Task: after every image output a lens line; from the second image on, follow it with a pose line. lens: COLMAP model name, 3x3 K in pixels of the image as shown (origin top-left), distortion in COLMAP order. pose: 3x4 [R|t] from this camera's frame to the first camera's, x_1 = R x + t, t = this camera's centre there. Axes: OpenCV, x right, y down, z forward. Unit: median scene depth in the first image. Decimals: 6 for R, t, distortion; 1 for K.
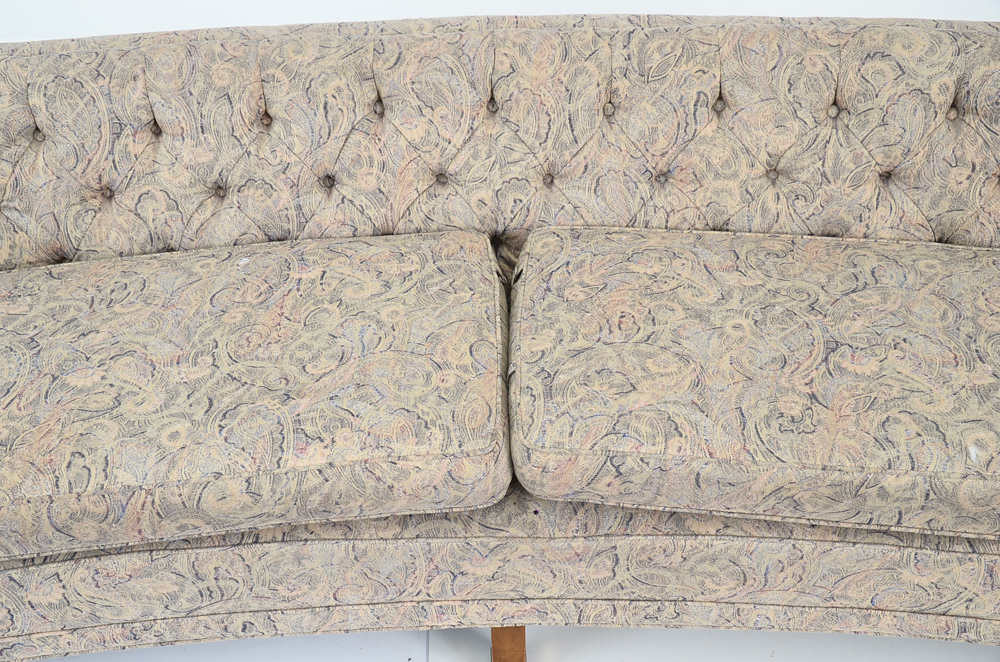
lens RADIAL K [[1200.8, 0, 500.0], [0, 1200.8, 331.0], [0, 0, 1]] dist [-0.024824, 0.030548]
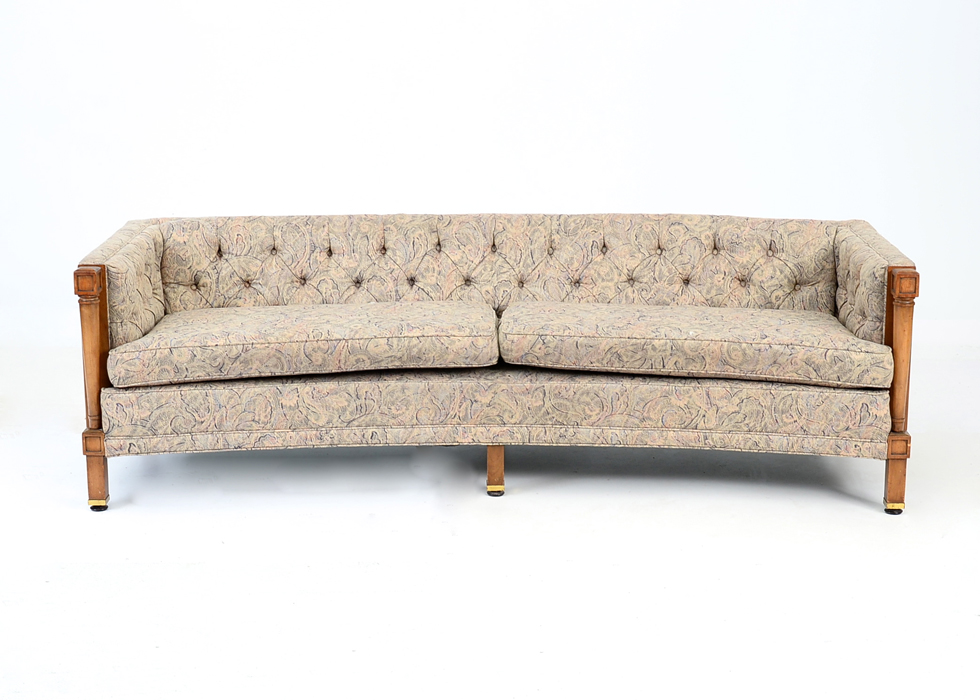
lens RADIAL K [[1814.2, 0, 490.0], [0, 1814.2, 350.0], [0, 0, 1]] dist [0.052051, 0.038275]
pose [[0.999658, 0.024587, -0.008855, 0.019421], [-0.026037, 0.908117, -0.417907, 1.294655], [-0.002233, 0.417995, 0.908447, -1.782566]]
